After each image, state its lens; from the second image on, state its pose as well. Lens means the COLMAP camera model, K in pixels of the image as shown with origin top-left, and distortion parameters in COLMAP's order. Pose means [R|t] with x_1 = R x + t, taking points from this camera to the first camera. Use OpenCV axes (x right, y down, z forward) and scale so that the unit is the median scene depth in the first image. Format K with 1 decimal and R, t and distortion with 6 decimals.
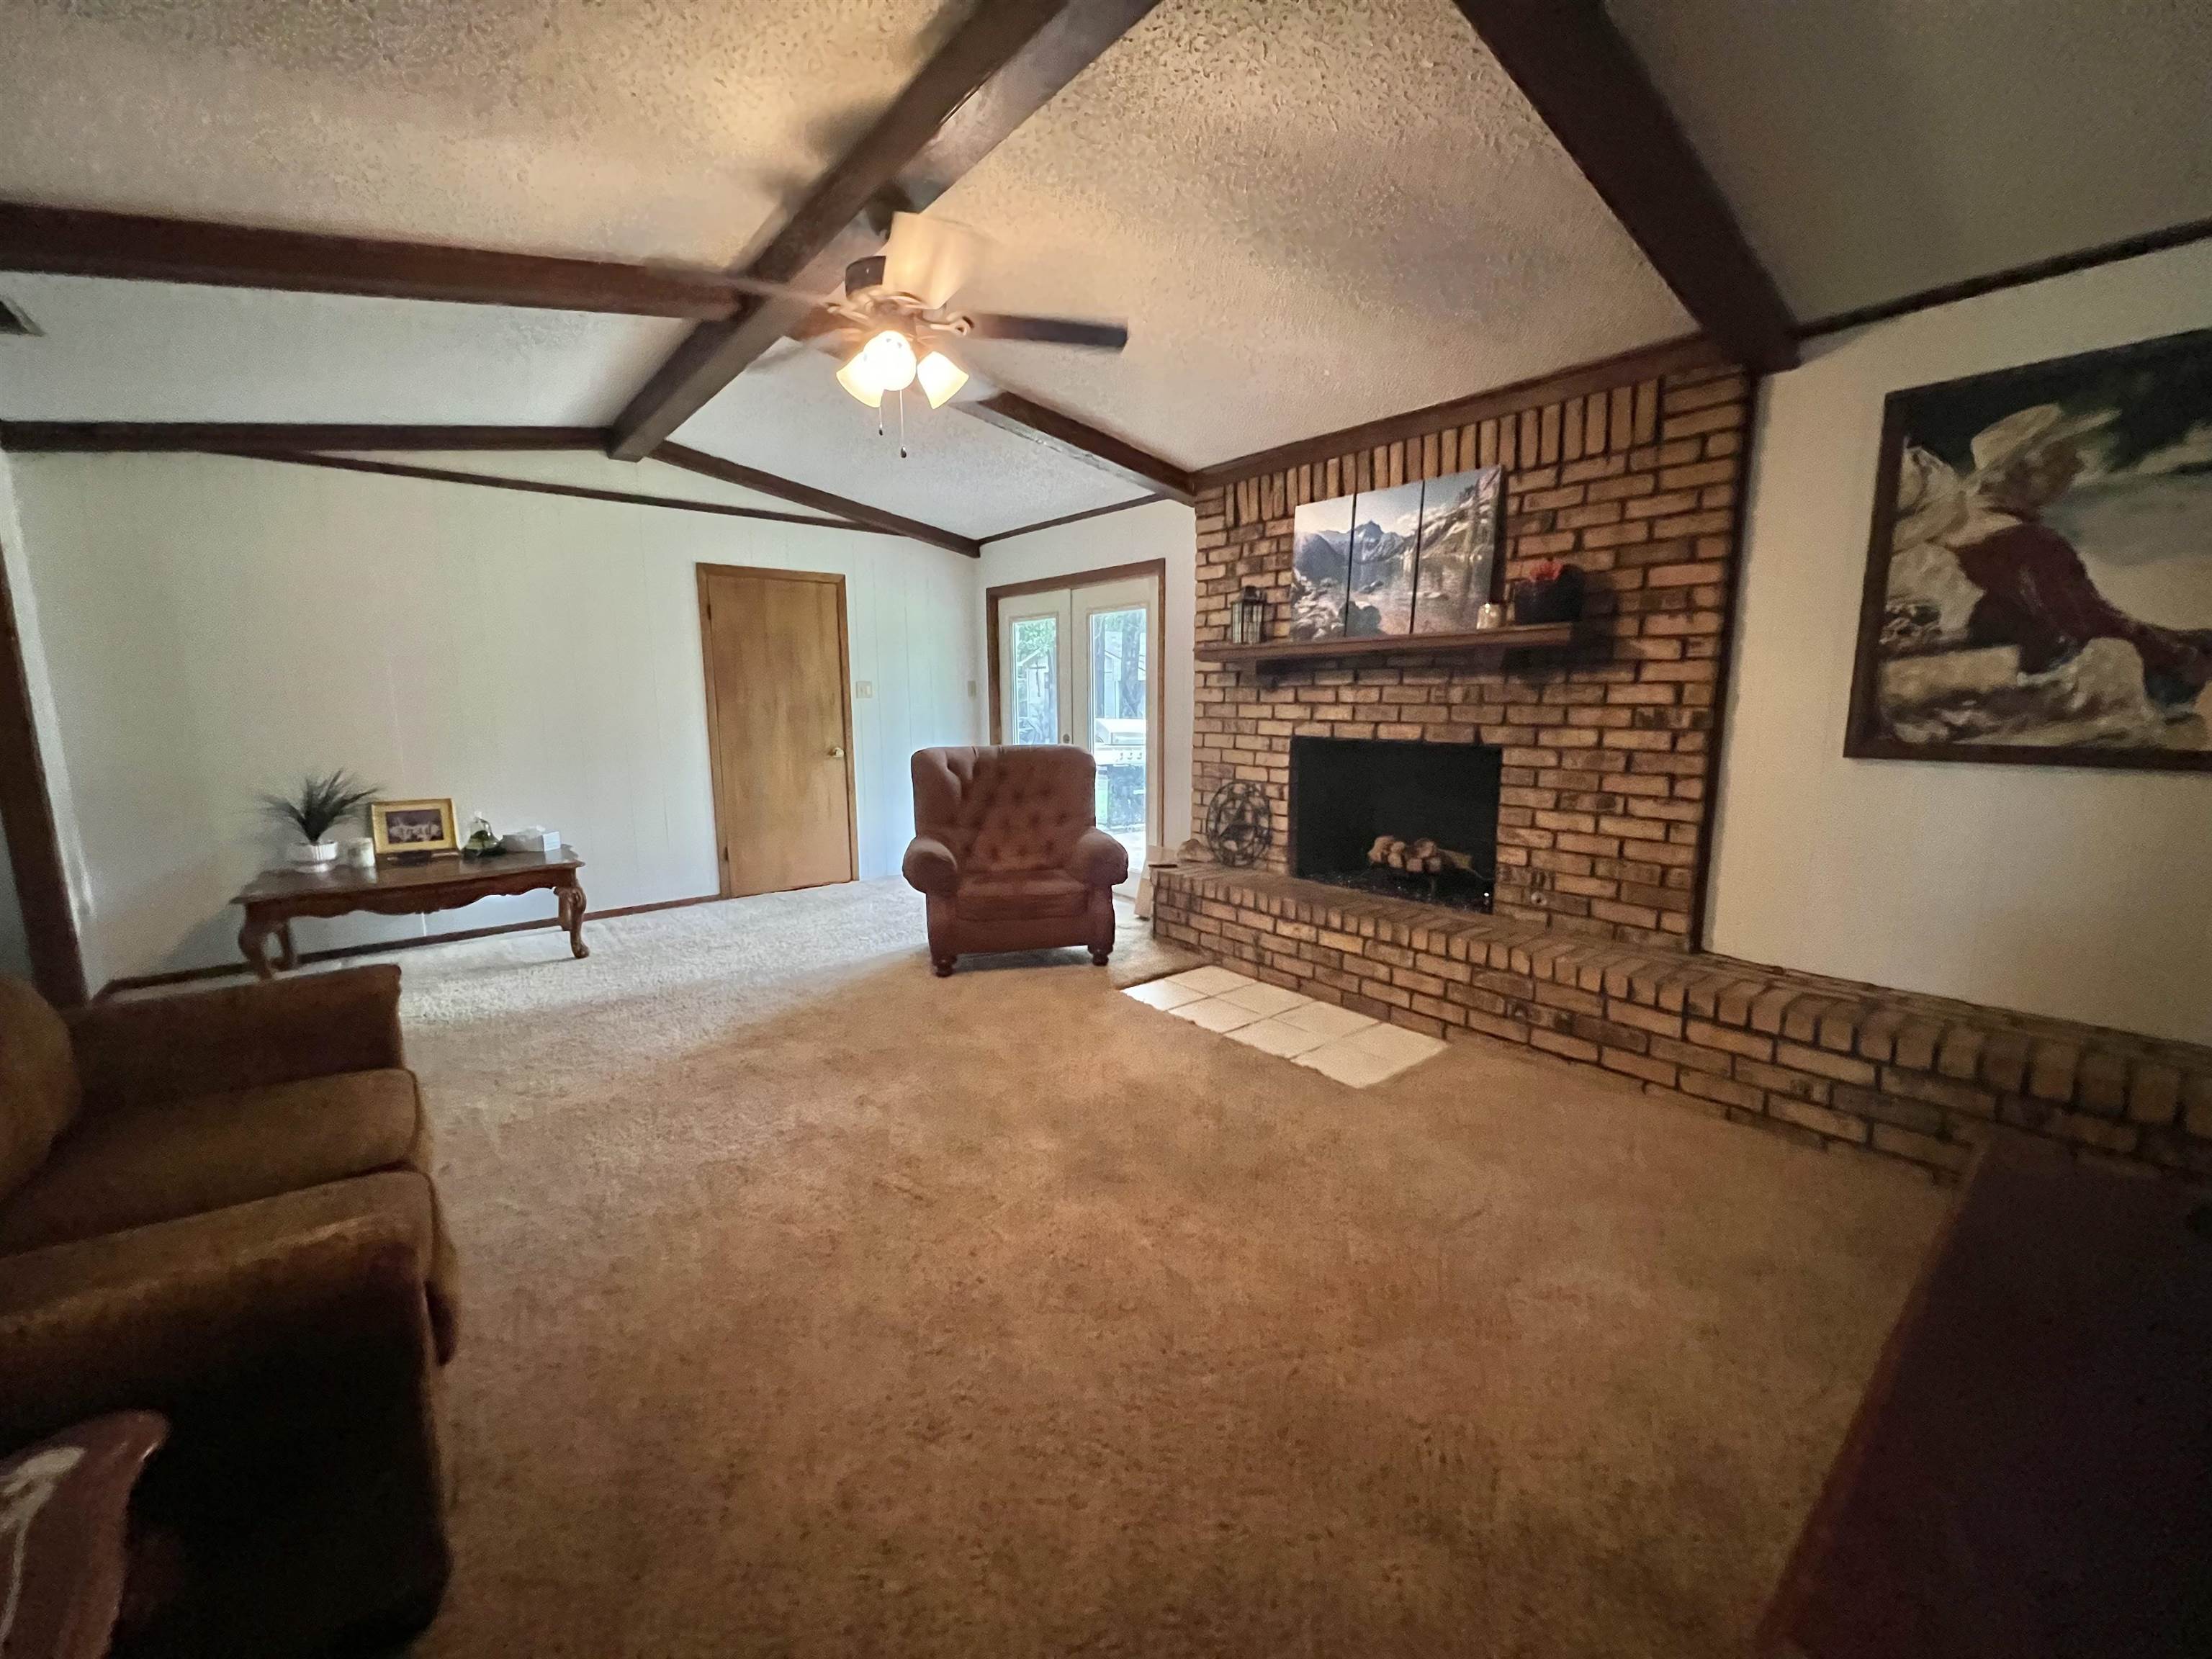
lens RADIAL K [[882.3, 0, 1106.2], [0, 882.3, 830.8], [0, 0, 1]] dist [-0.000313, 0.000158]
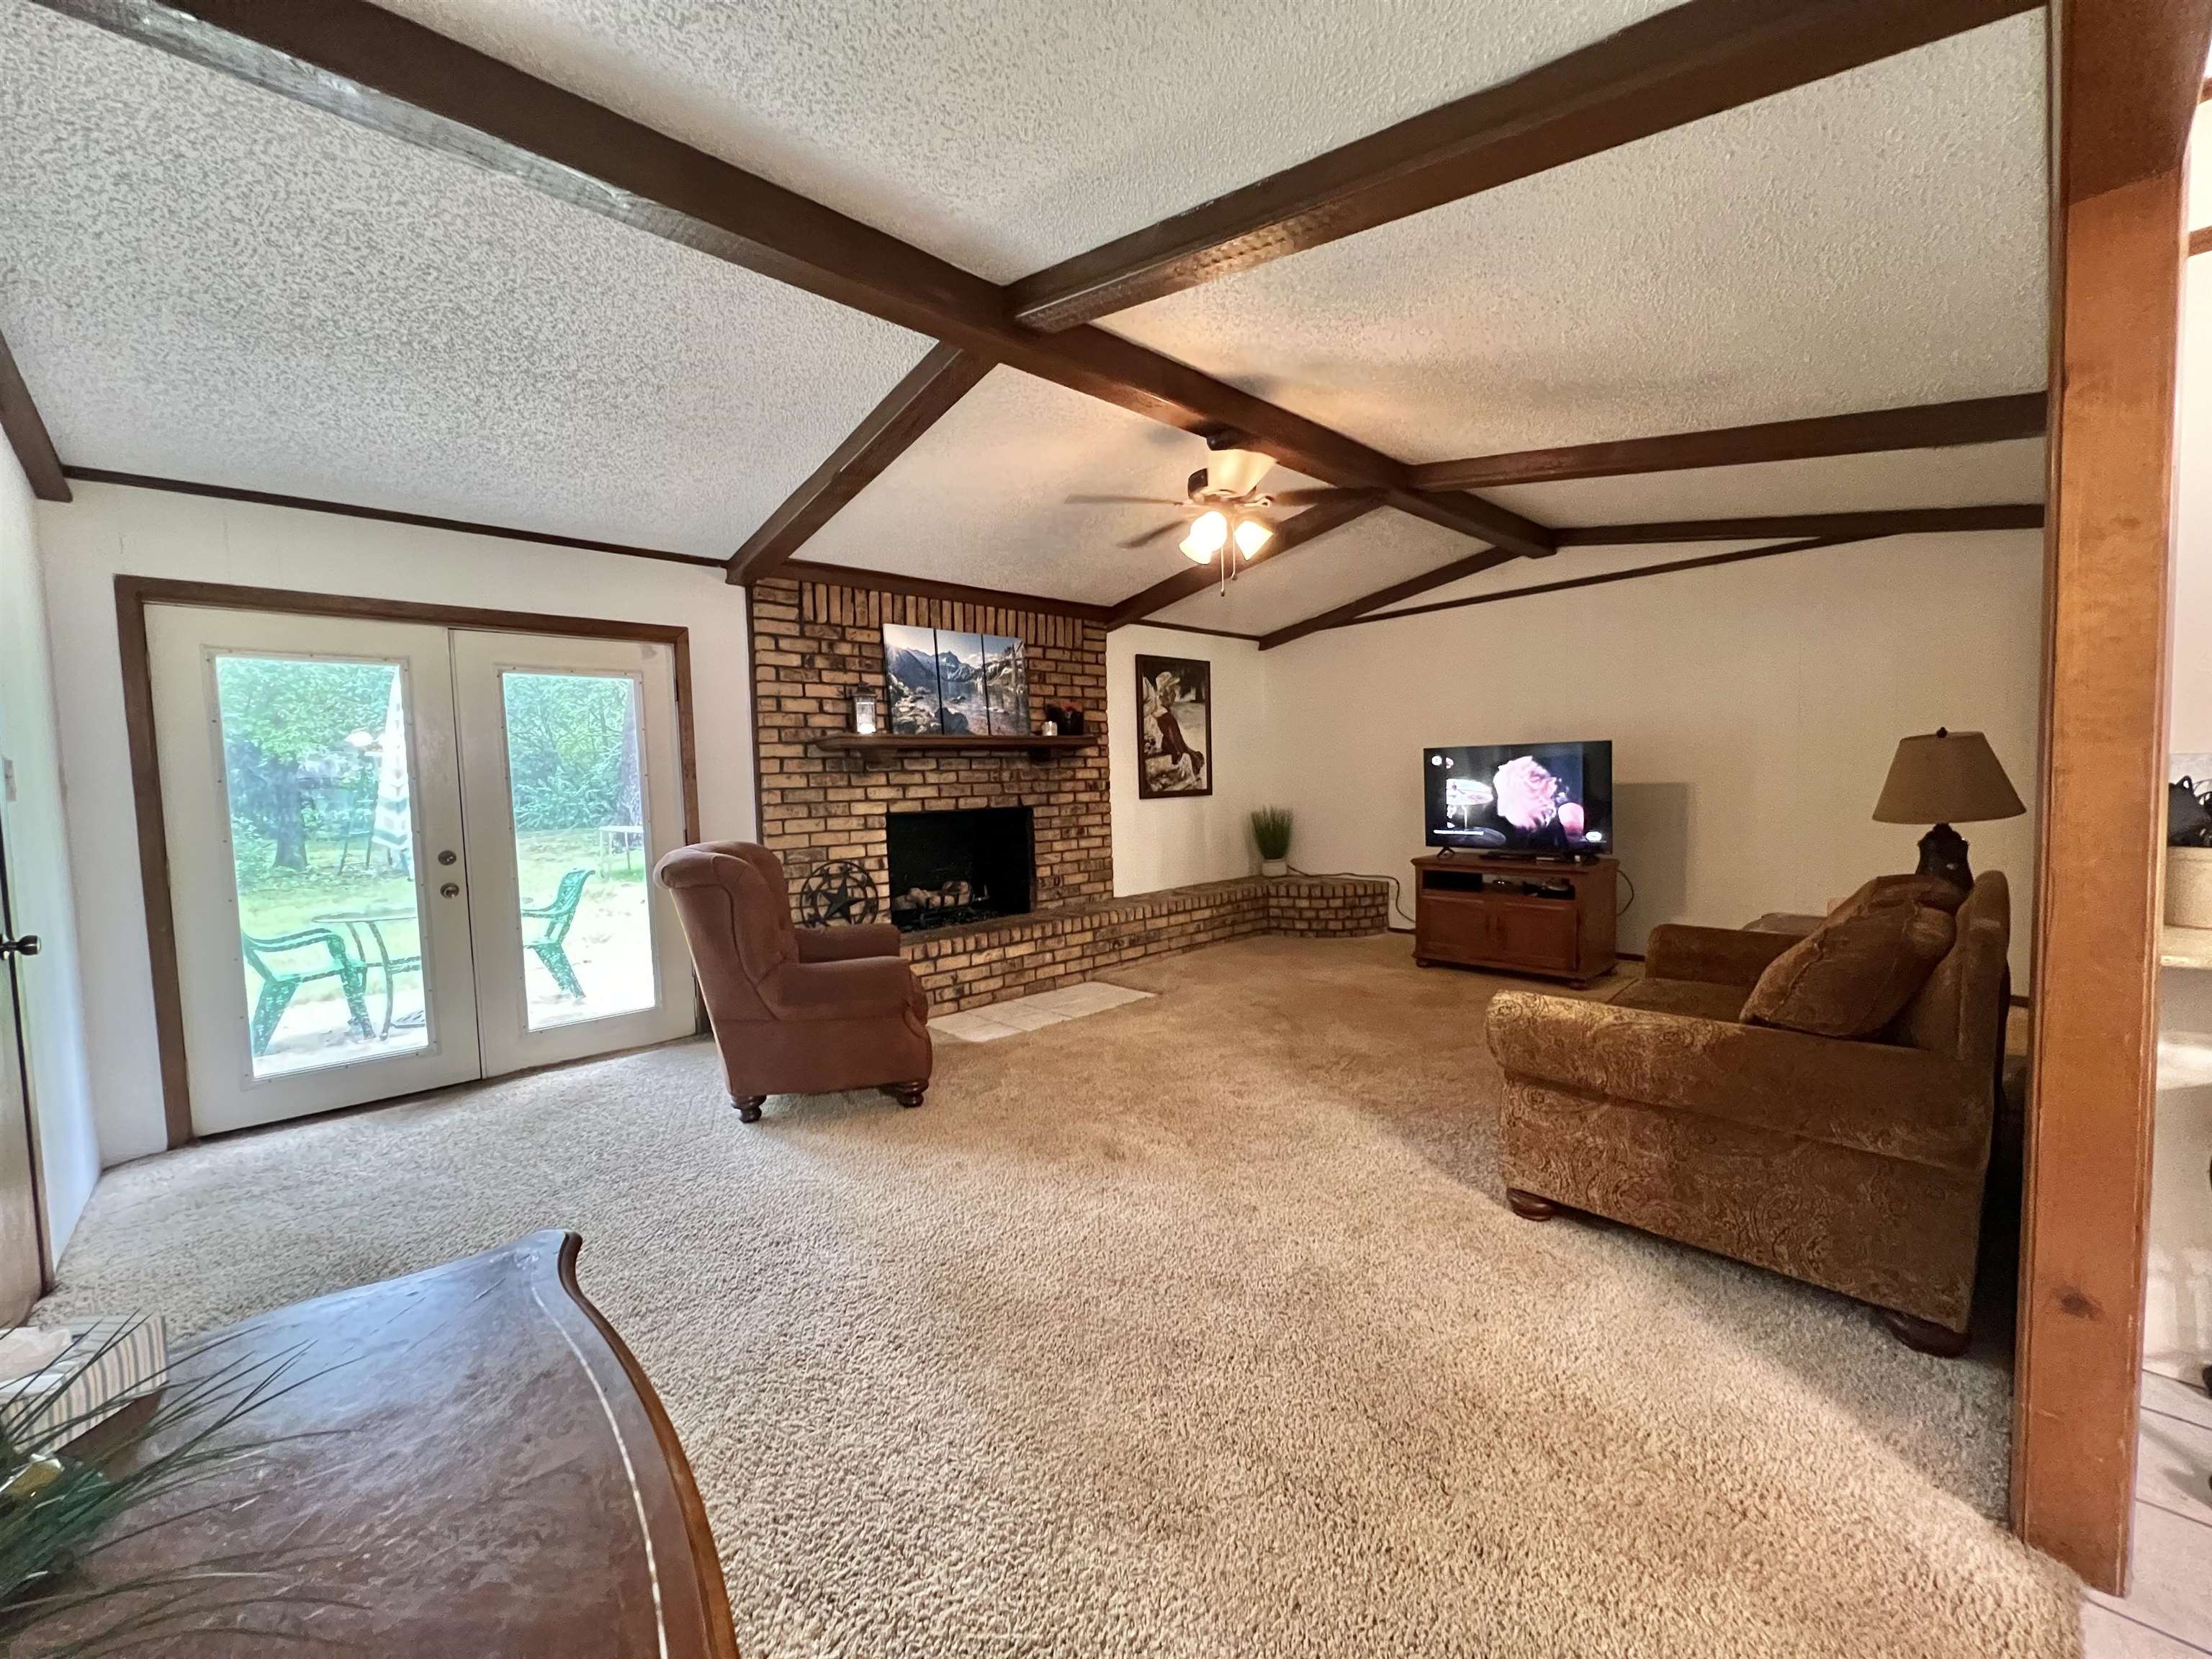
lens RADIAL K [[882.3, 0, 1103.8], [0, 882.3, 830.3], [0, 0, 1]] dist [-0.000313, 0.000158]
pose [[-0.062896, -0.051317, 0.996700, -1.141124], [0.183884, 0.980984, 0.062112, -0.123883], [-0.980934, 0.187183, -0.052263, 0.921971]]
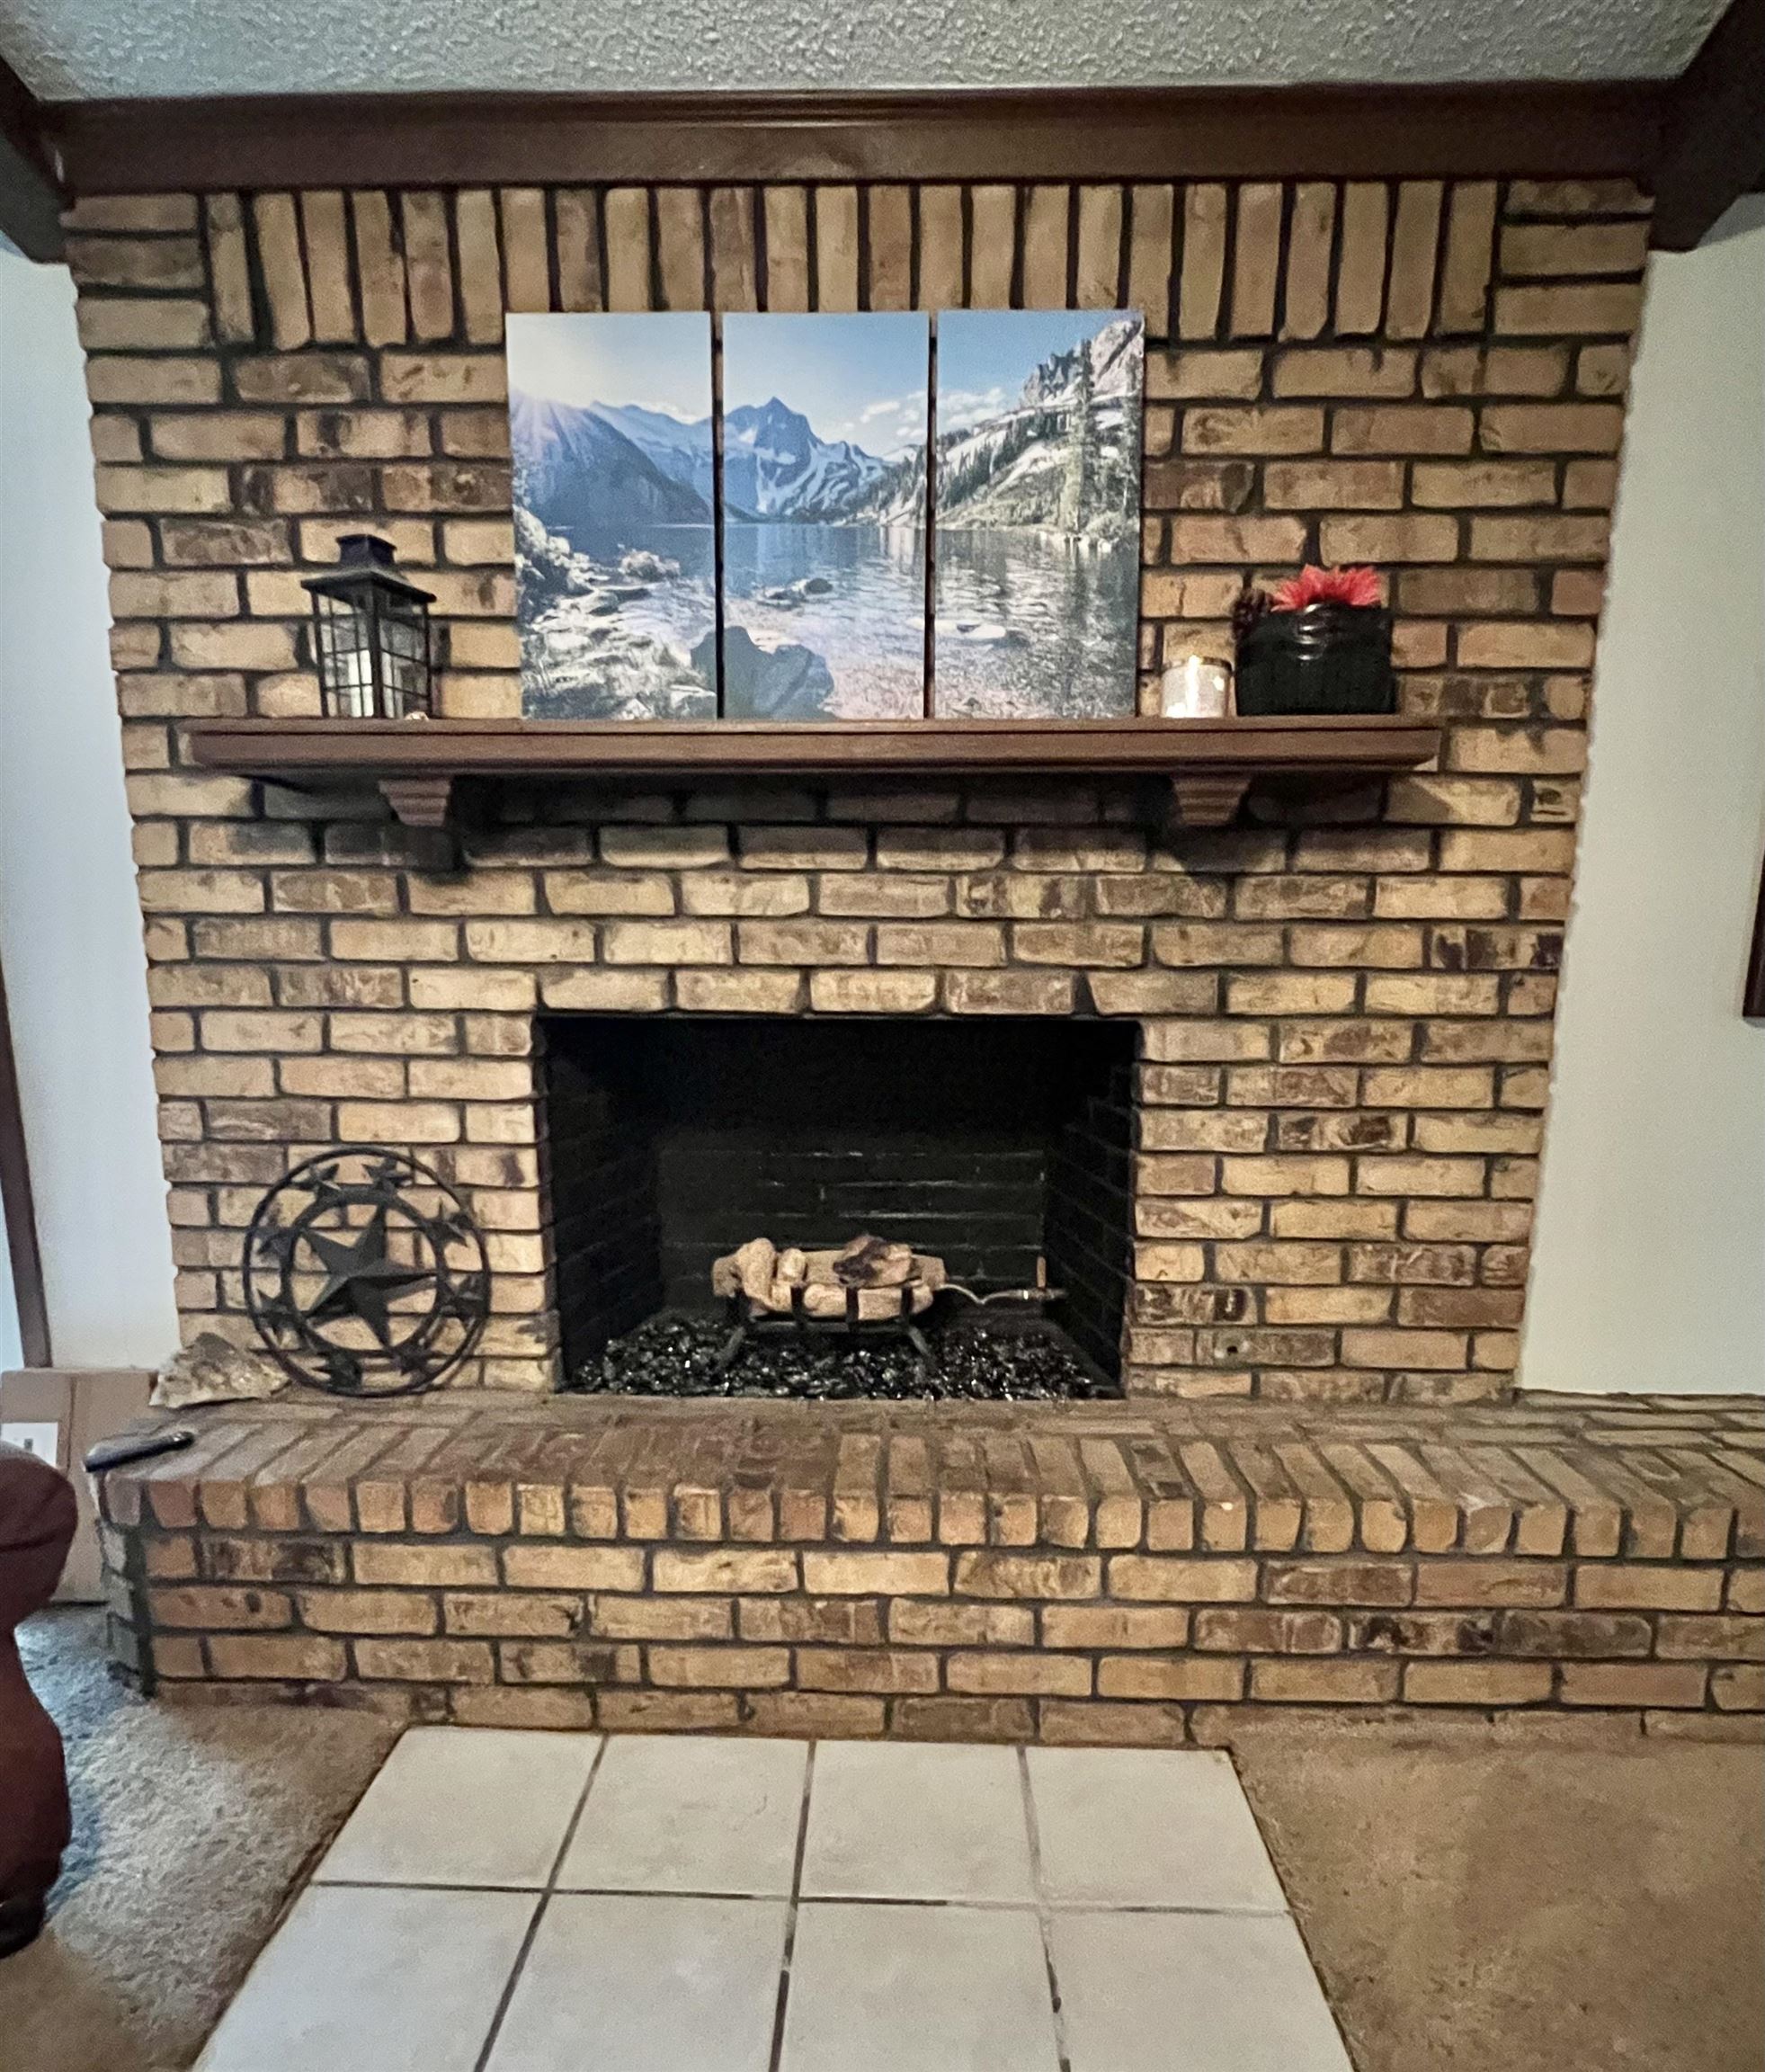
lens RADIAL K [[1202.6, 0, 870.1], [0, 1202.6, 1179.8], [0, 0, 1]] dist [0.000326, -0.002110]
pose [[0.654586, -0.136782, 0.743510, -0.083917], [0.107322, 0.990348, 0.087707, -0.079680], [-0.748331, 0.022383, 0.662948, 0.679719]]
